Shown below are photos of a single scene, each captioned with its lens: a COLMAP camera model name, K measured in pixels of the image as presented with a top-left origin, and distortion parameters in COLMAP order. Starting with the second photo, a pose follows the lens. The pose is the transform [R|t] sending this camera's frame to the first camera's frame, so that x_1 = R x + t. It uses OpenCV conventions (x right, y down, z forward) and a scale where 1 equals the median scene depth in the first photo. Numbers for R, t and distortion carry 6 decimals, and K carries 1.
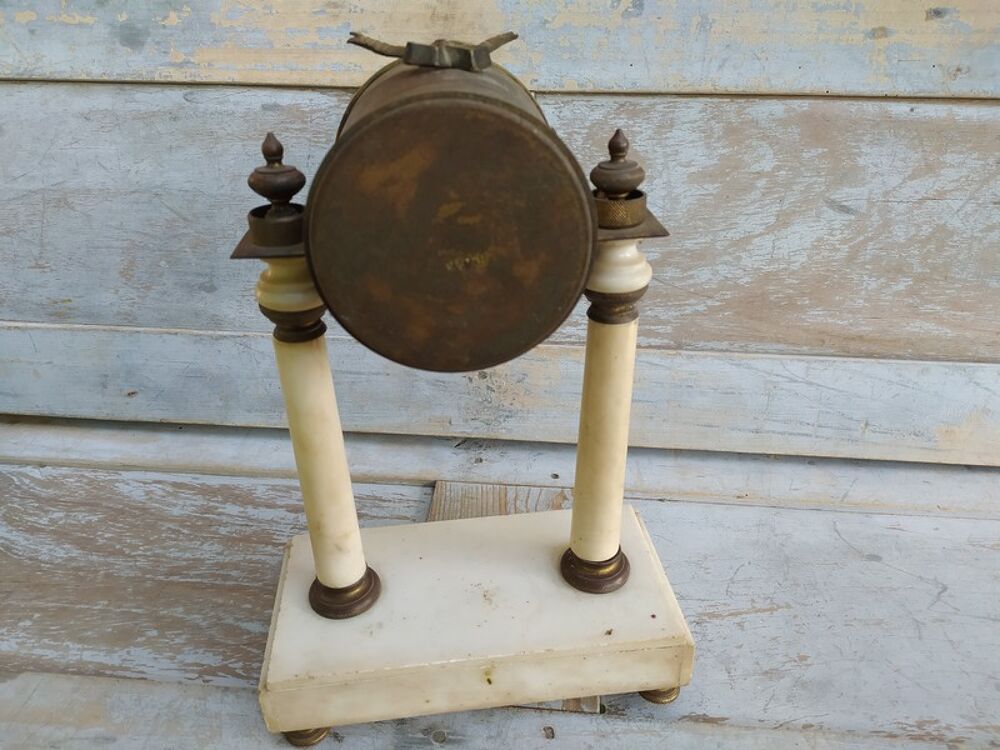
lens RADIAL K [[765.6, 0, 492.5], [0, 765.6, 380.1], [0, 0, 1]] dist [0.070175, -0.085653]
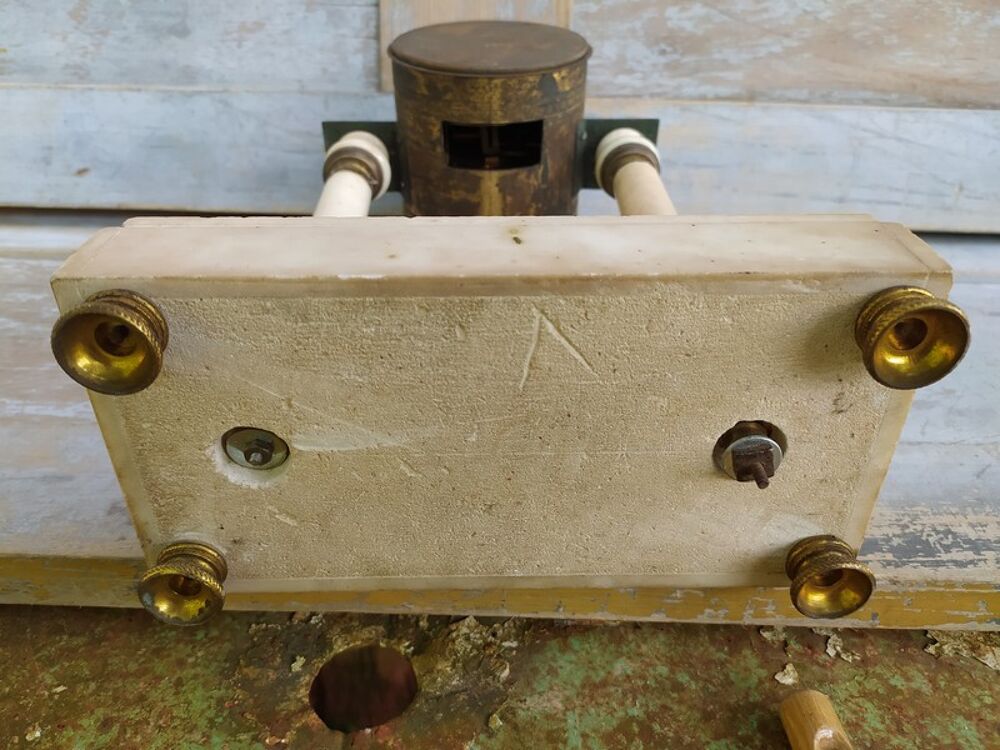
lens RADIAL K [[765.6, 0, 494.6], [0, 765.6, 406.3], [0, 0, 1]] dist [0.070175, -0.085653]
pose [[0.996413, -0.017640, 0.082767, -0.120663], [0.021567, 0.998672, -0.046792, 0.340900], [-0.081831, 0.048409, 0.995470, 0.191125]]
